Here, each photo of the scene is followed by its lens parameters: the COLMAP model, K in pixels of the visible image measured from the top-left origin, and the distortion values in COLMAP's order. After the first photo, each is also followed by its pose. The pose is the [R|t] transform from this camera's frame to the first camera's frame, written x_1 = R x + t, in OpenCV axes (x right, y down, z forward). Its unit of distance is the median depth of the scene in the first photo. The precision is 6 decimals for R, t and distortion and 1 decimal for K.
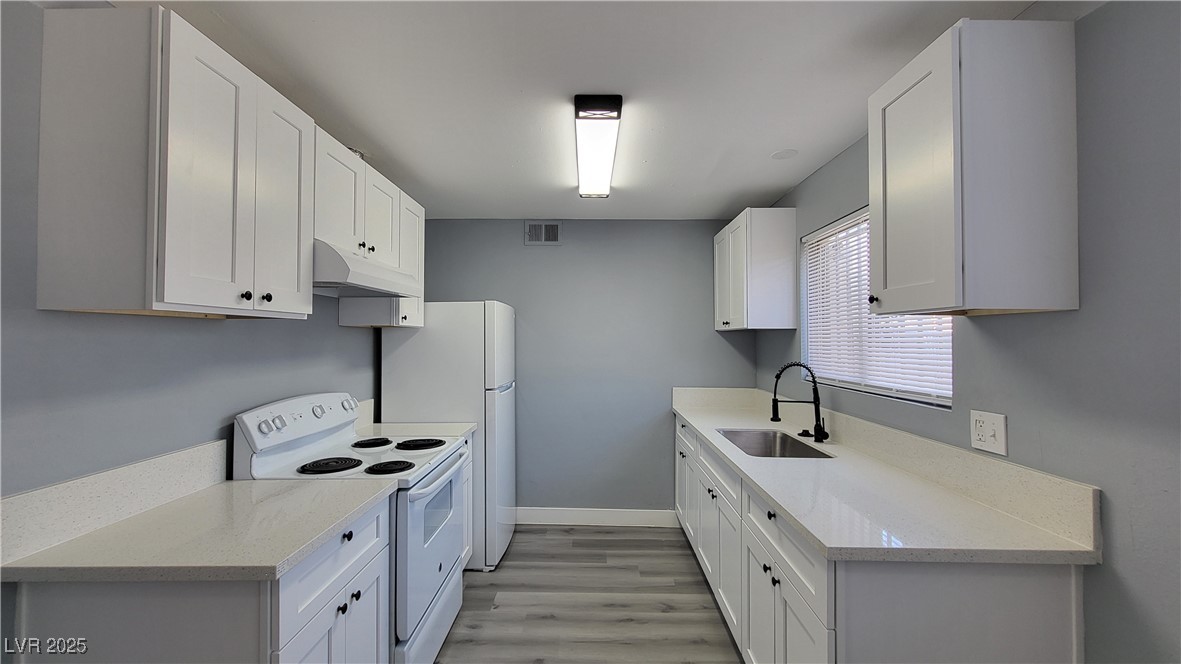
lens RADIAL K [[465.0, 0, 592.9], [0, 465.0, 330.0], [0, 0, 1]] dist [-0.000561, -0.001372]
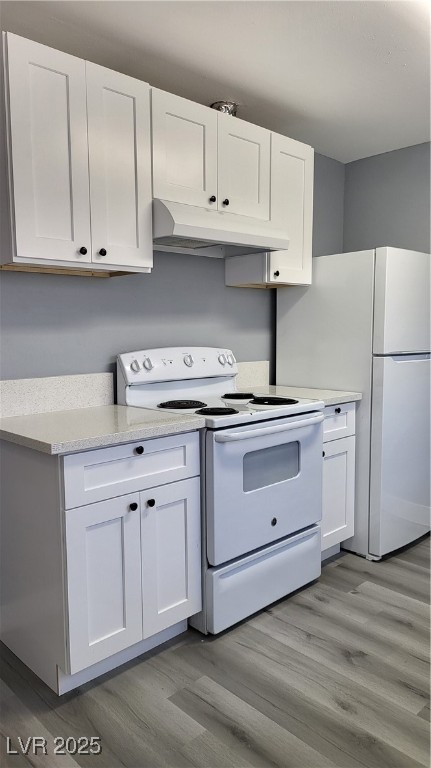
lens RADIAL K [[544.4, 0, 205.6], [0, 544.4, 387.5], [0, 0, 1]] dist [0.032353, -0.009648]
pose [[0.689018, 0.072794, -0.721080, 0.347128], [0.022678, 0.992290, 0.121843, 0.072390], [0.724390, -0.100305, 0.682055, 0.115734]]
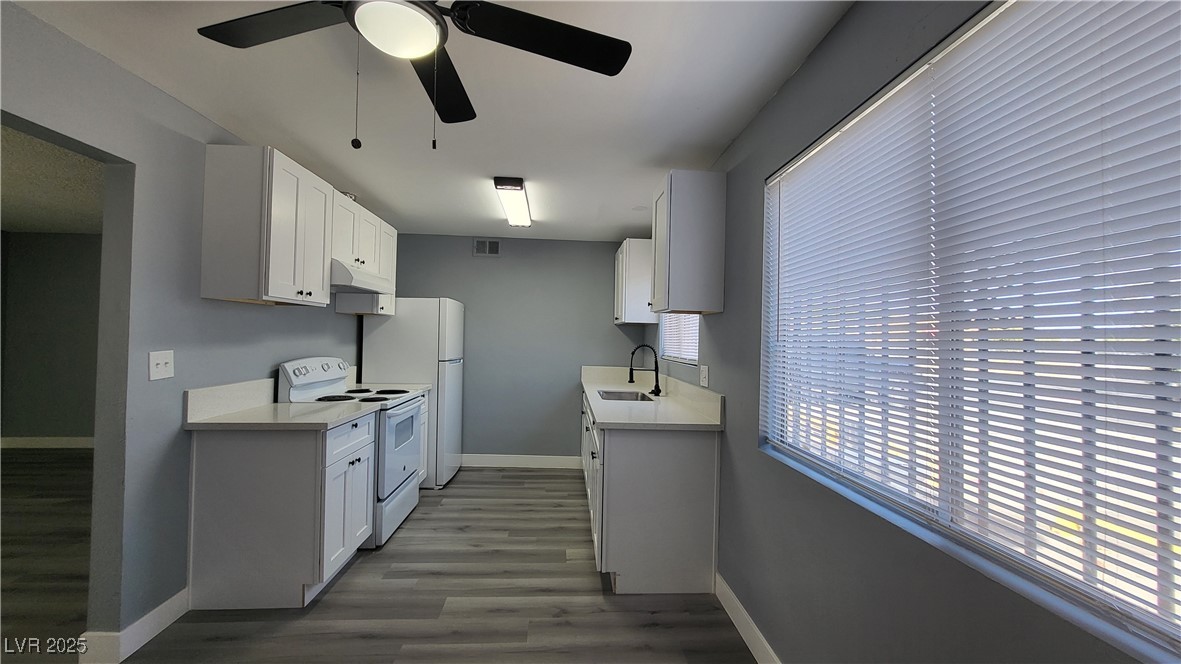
lens RADIAL K [[465.0, 0, 593.2], [0, 465.0, 332.5], [0, 0, 1]] dist [-0.000561, -0.001372]
pose [[0.997015, 0.024064, 0.073364, 0.160106], [-0.024725, 0.999661, 0.008117, 0.023539], [-0.073144, -0.009906, 0.997272, -0.538661]]
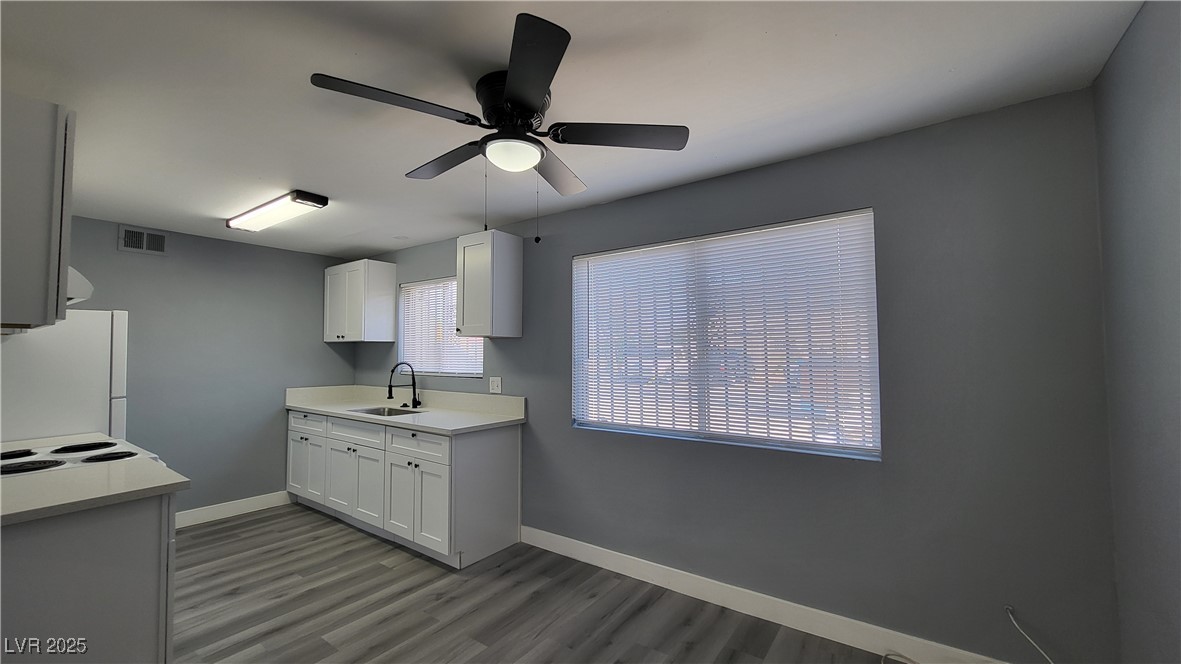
lens RADIAL K [[465.0, 0, 589.1], [0, 465.0, 332.0], [0, 0, 1]] dist [-0.000561, -0.001372]
pose [[0.579720, 0.028399, 0.814320, -0.560913], [-0.013105, 0.999588, -0.025531, -0.004740], [-0.814710, 0.004129, 0.579854, -0.534776]]
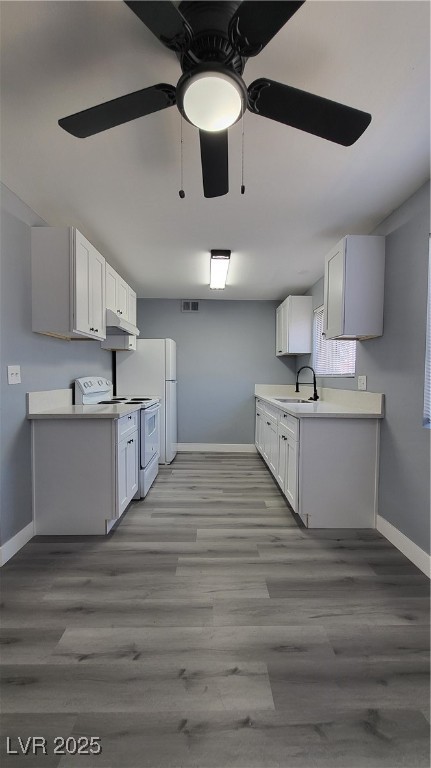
lens RADIAL K [[302.4, 0, 219.5], [0, 302.4, 385.6], [0, 0, 1]] dist [-0.000561, -0.001372]
pose [[0.999609, 0.006603, 0.027168, -0.027186], [-0.008046, 0.998543, 0.053350, 0.092309], [-0.026776, -0.053548, 0.998206, -0.478885]]
